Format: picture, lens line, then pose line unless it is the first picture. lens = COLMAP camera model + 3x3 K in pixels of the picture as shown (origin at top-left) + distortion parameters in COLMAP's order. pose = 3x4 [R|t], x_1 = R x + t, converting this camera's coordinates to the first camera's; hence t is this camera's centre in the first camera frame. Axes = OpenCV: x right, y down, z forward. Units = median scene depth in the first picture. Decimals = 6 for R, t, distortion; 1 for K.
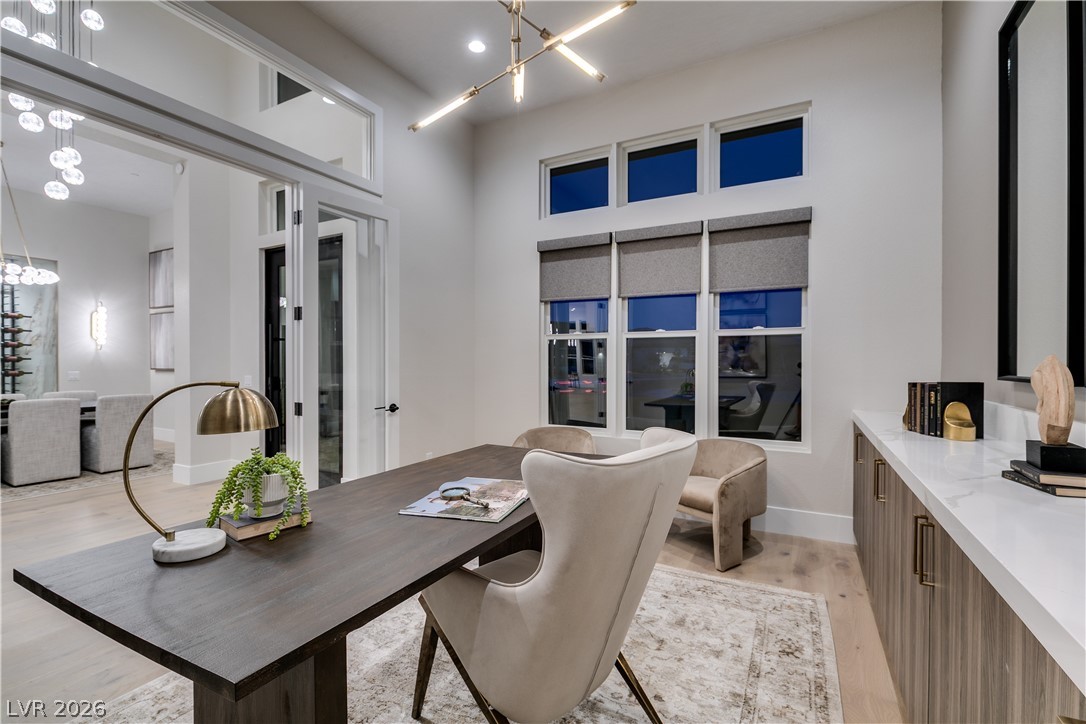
lens RADIAL K [[491.1, 0, 538.7], [0, 491.1, 363.6], [0, 0, 1]] dist [0.004646, 0.000609]
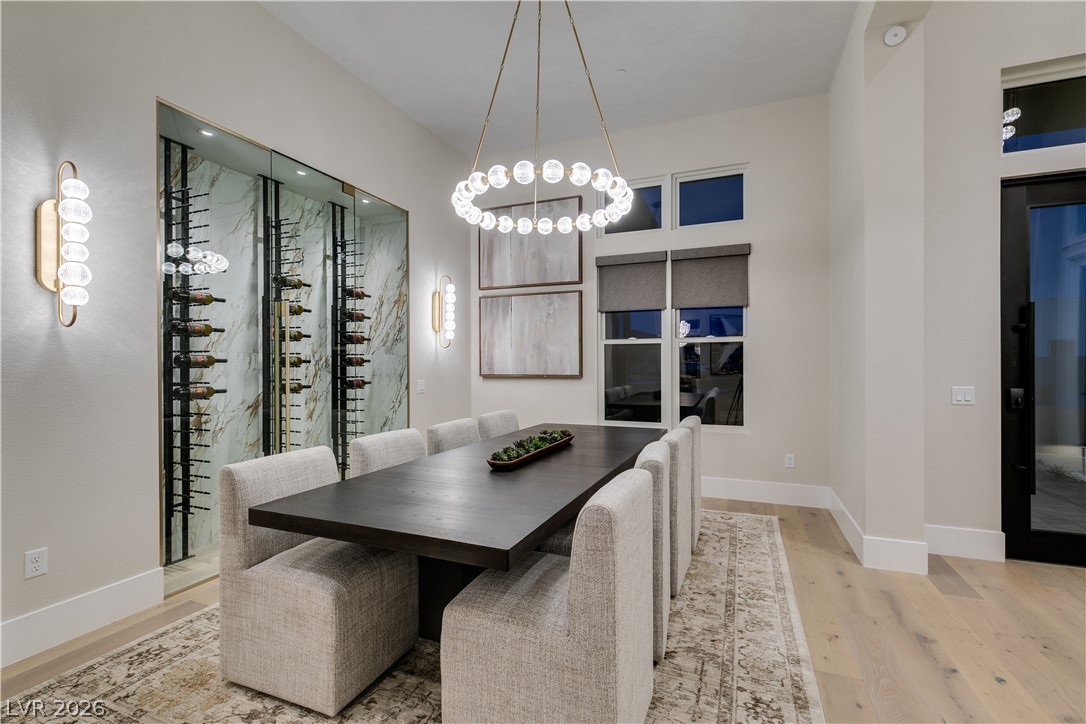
lens RADIAL K [[389.8, 0, 546.6], [0, 389.8, 364.6], [0, 0, 1]] dist [-0.000563, -0.000020]
pose [[0.992296, -0.001714, 0.123881, -0.093671], [0.001893, 0.999997, -0.001329, -0.000317], [-0.123879, 0.001553, 0.992296, 0.051618]]
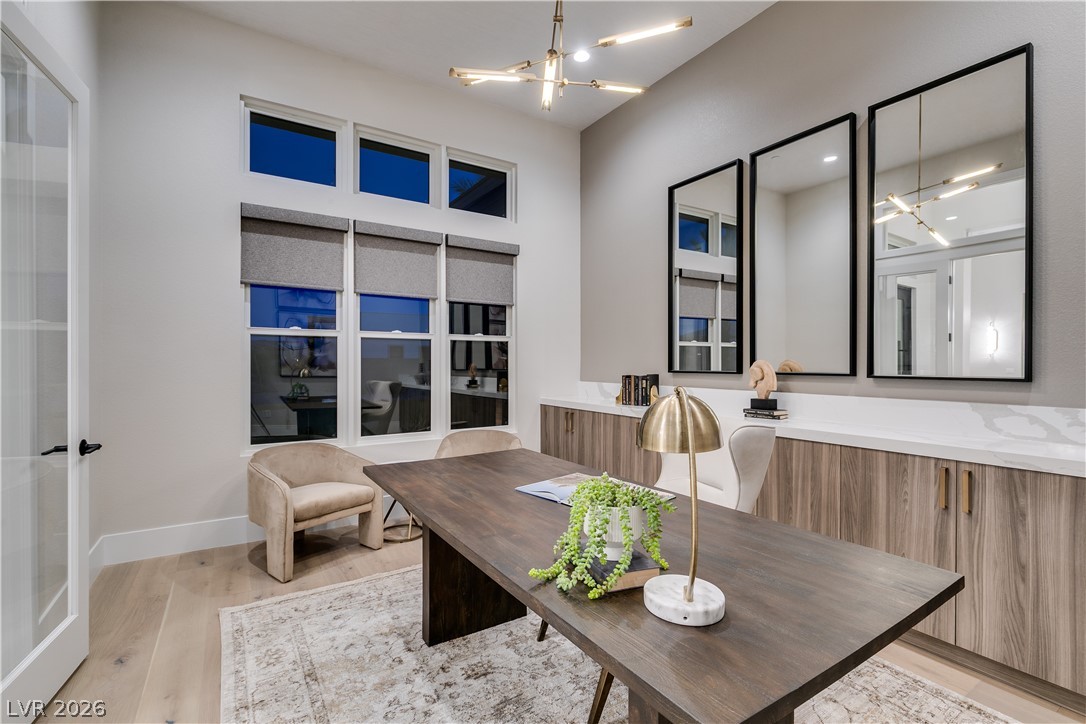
lens RADIAL K [[491.1, 0, 542.5], [0, 491.1, 363.4], [0, 0, 1]] dist [0.004646, 0.000609]
pose [[0.488751, -0.001538, 0.872422, -0.497550], [0.003180, 0.999995, -0.000019, -0.001565], [-0.872417, 0.002783, 0.488753, 0.267552]]
